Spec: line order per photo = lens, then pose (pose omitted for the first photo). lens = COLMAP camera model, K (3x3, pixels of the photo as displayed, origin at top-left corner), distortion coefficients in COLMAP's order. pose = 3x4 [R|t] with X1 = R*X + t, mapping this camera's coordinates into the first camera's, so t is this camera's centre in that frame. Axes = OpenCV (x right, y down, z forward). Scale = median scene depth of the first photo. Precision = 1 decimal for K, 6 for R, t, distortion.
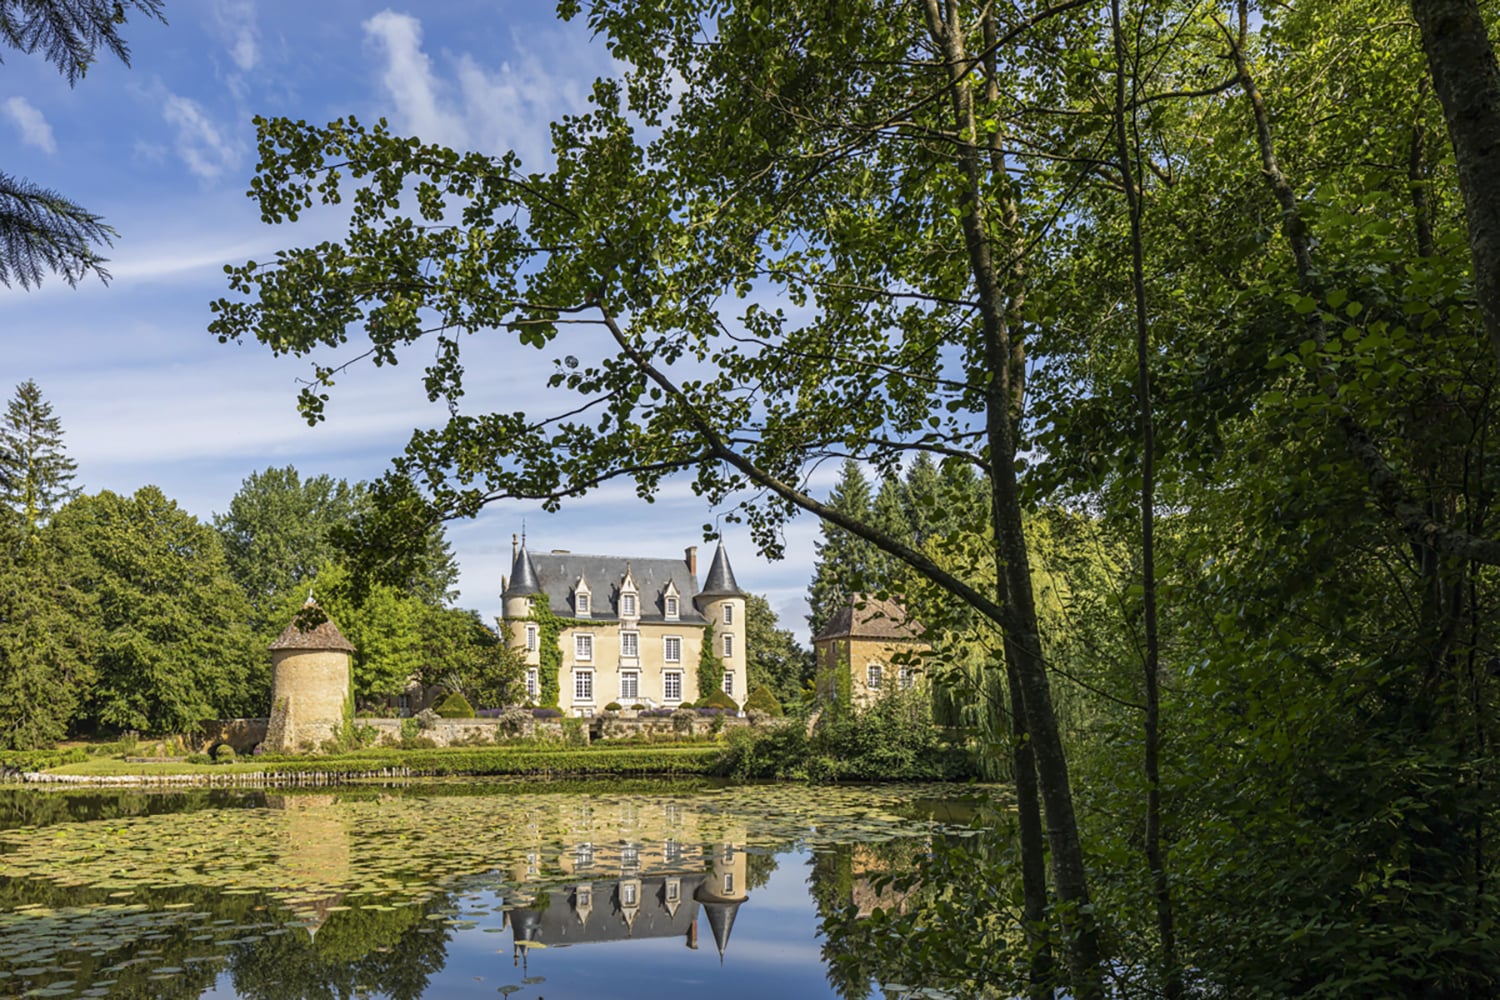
lens RADIAL K [[1006.4, 0, 741.0], [0, 1006.4, 721.3], [0, 0, 1]] dist [-0.007829, 0.000107]
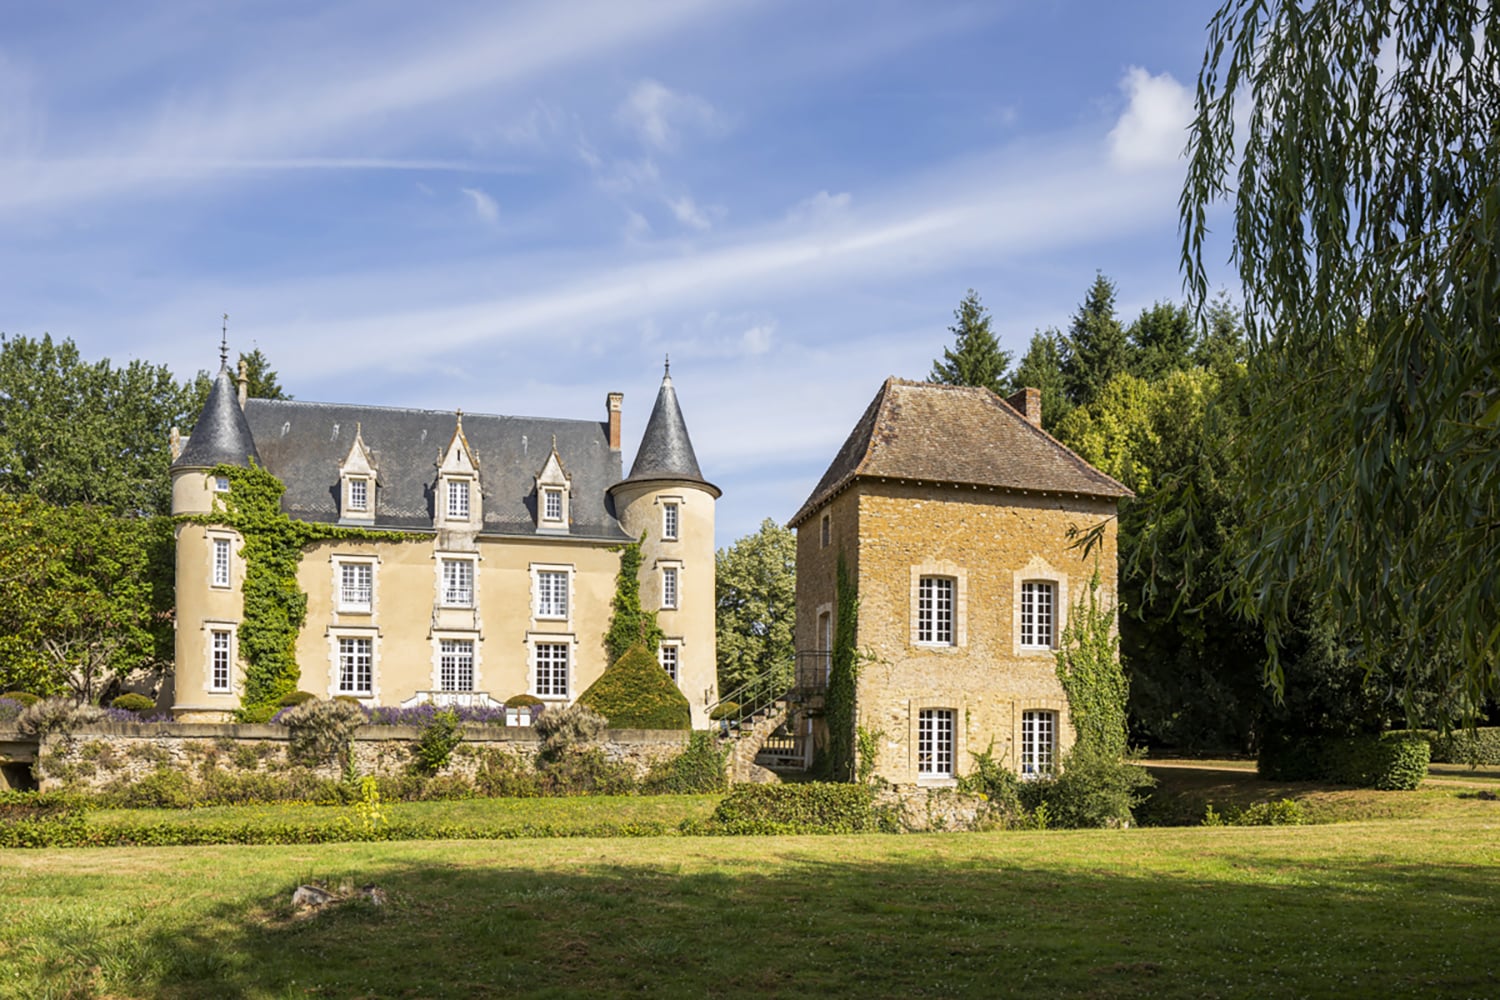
lens RADIAL K [[1027.1, 0, 748.9], [0, 1027.1, 745.3], [0, 0, 1]] dist [-0.009521, -0.001557]
pose [[0.988680, 0.011441, -0.149600, 0.101873], [-0.012402, 0.999908, -0.005492, 0.002403], [0.149524, 0.007285, 0.988731, 0.545689]]
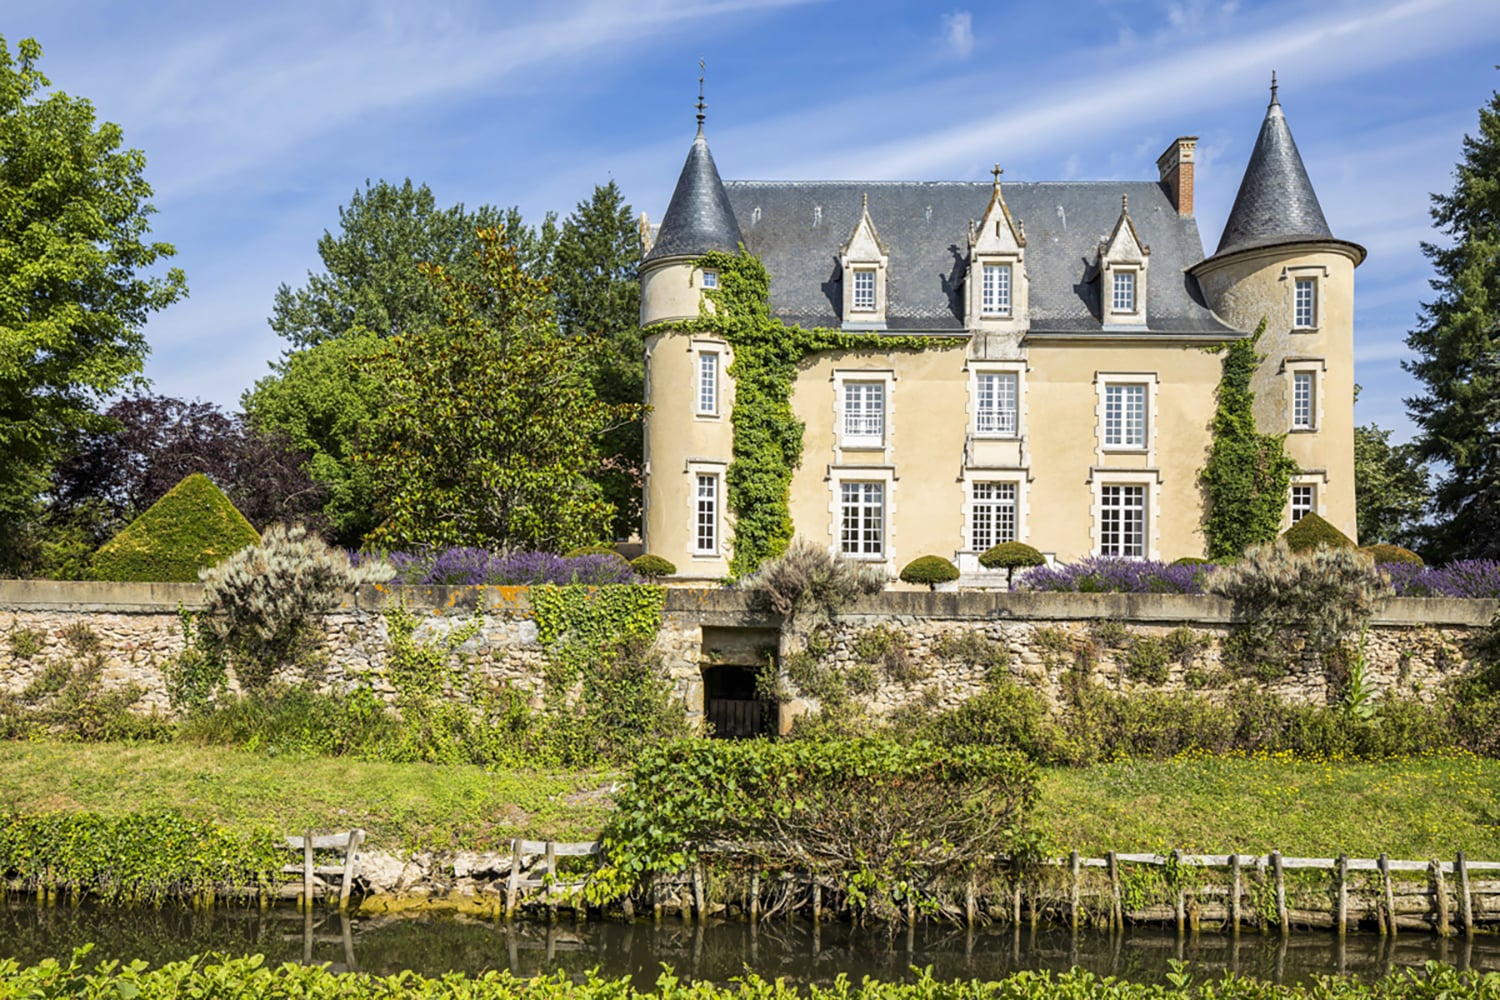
lens RADIAL K [[1040.6, 0, 727.9], [0, 1040.6, 621.8], [0, 0, 1]] dist [-0.007066, -0.003032]
pose [[0.927973, 0.016244, -0.372293, -0.062504], [-0.017921, 0.999839, -0.001045, 0.001806], [0.372216, 0.007641, 0.928115, 0.639831]]
